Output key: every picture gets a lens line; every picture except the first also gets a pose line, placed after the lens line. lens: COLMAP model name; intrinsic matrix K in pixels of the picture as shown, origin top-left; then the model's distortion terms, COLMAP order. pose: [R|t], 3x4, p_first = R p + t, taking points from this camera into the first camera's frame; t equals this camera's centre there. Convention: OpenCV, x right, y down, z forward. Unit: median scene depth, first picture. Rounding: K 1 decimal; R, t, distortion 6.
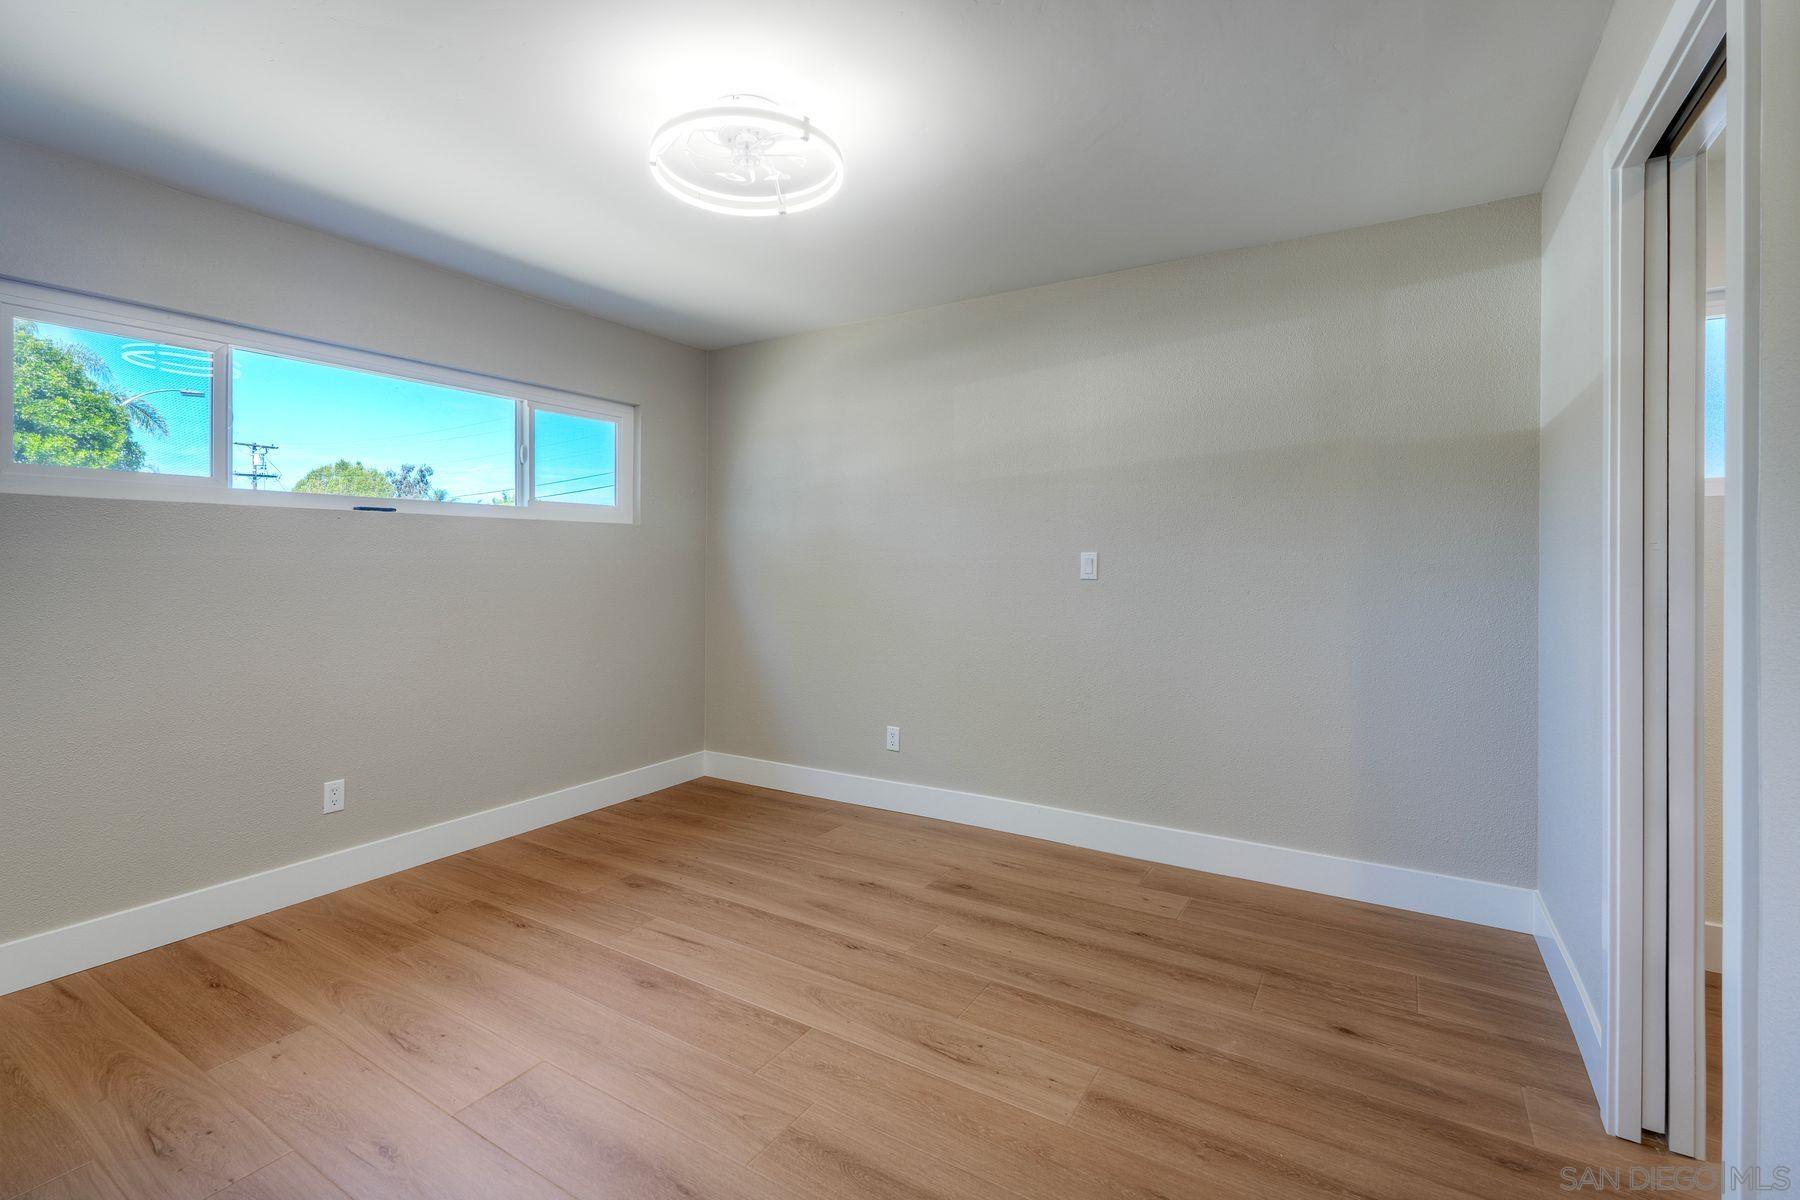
lens RADIAL K [[814.7, 0, 880.3], [0, 814.7, 555.2], [0, 0, 1]] dist [0.000521, -0.000074]
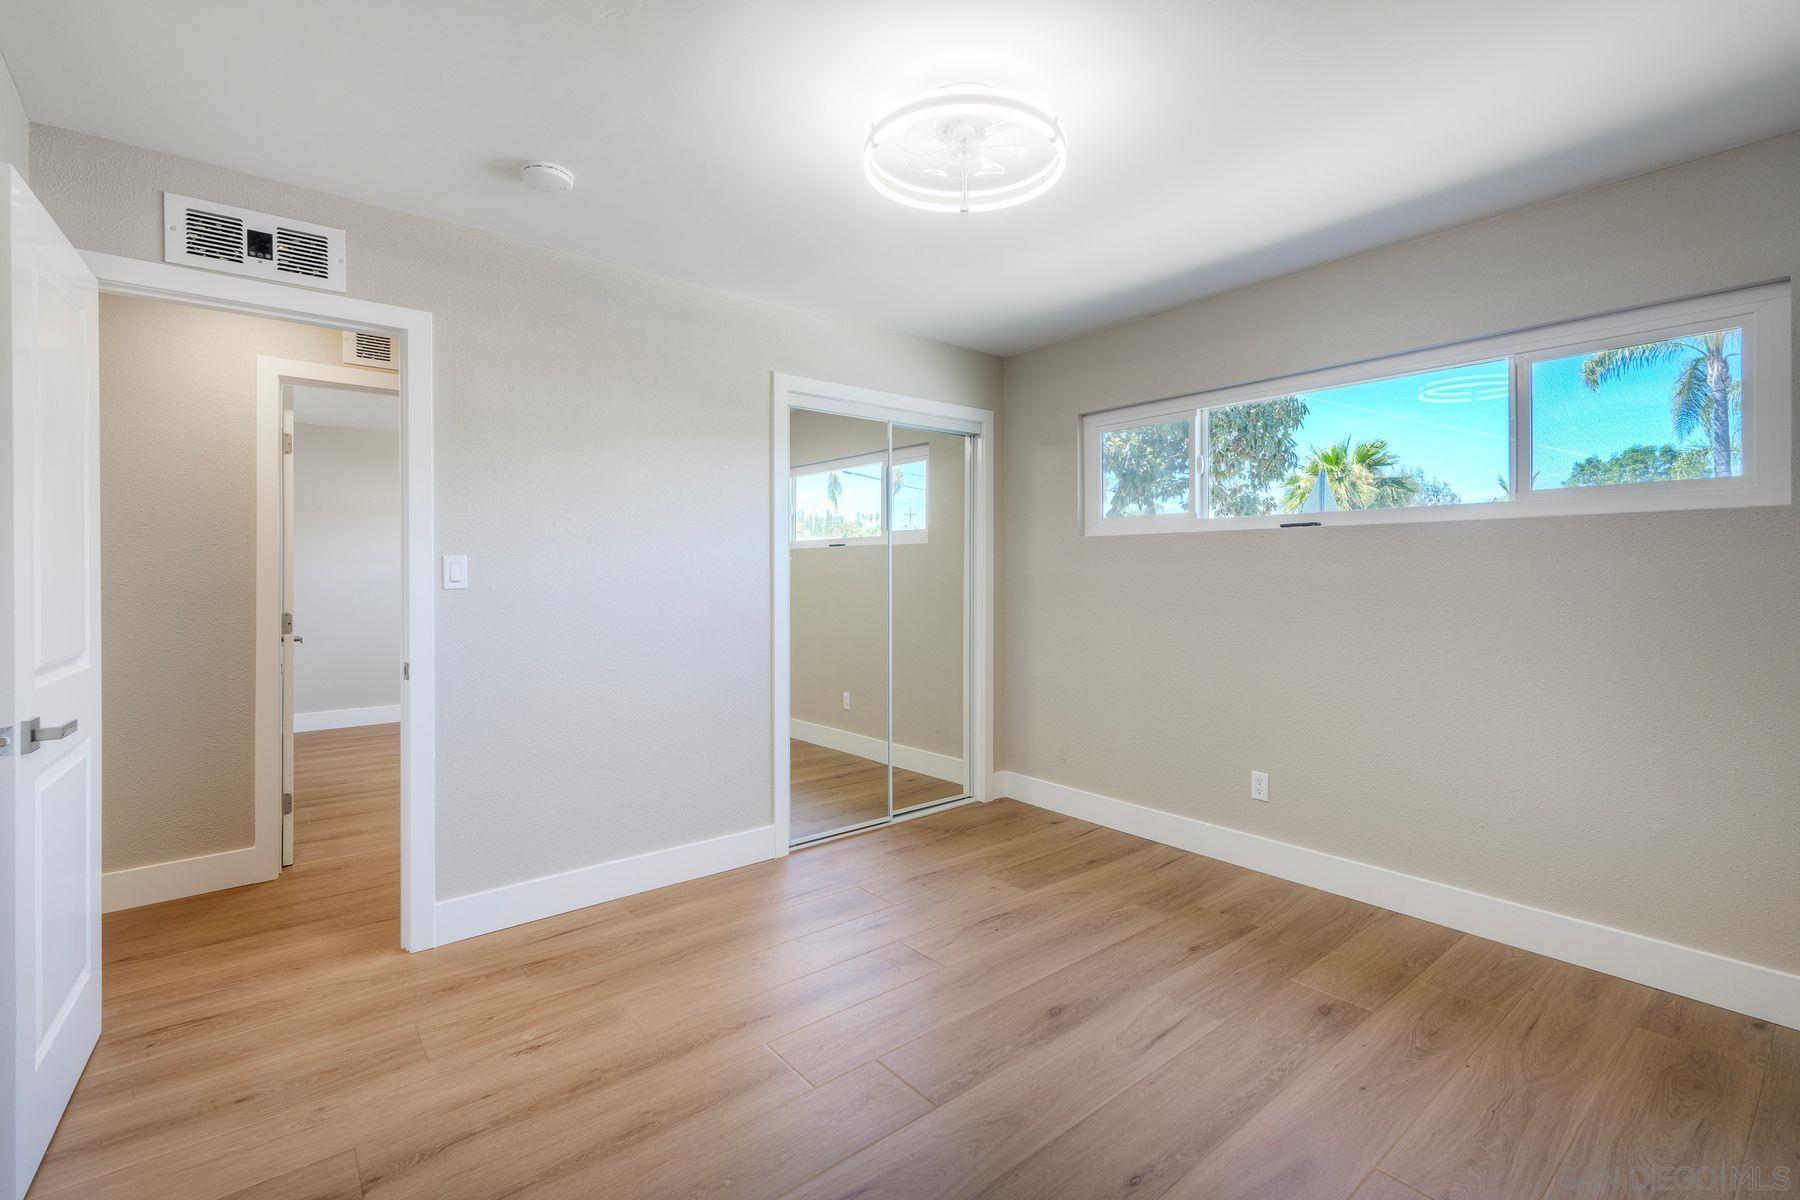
lens RADIAL K [[816.4, 0, 891.5], [0, 816.4, 564.9], [0, 0, 1]] dist [0.000602, 0.000106]
pose [[-0.318292, -0.005461, -0.947977, 0.582979], [0.002997, 0.999973, -0.006767, -0.000249], [0.947988, -0.004994, -0.318267, 0.934067]]
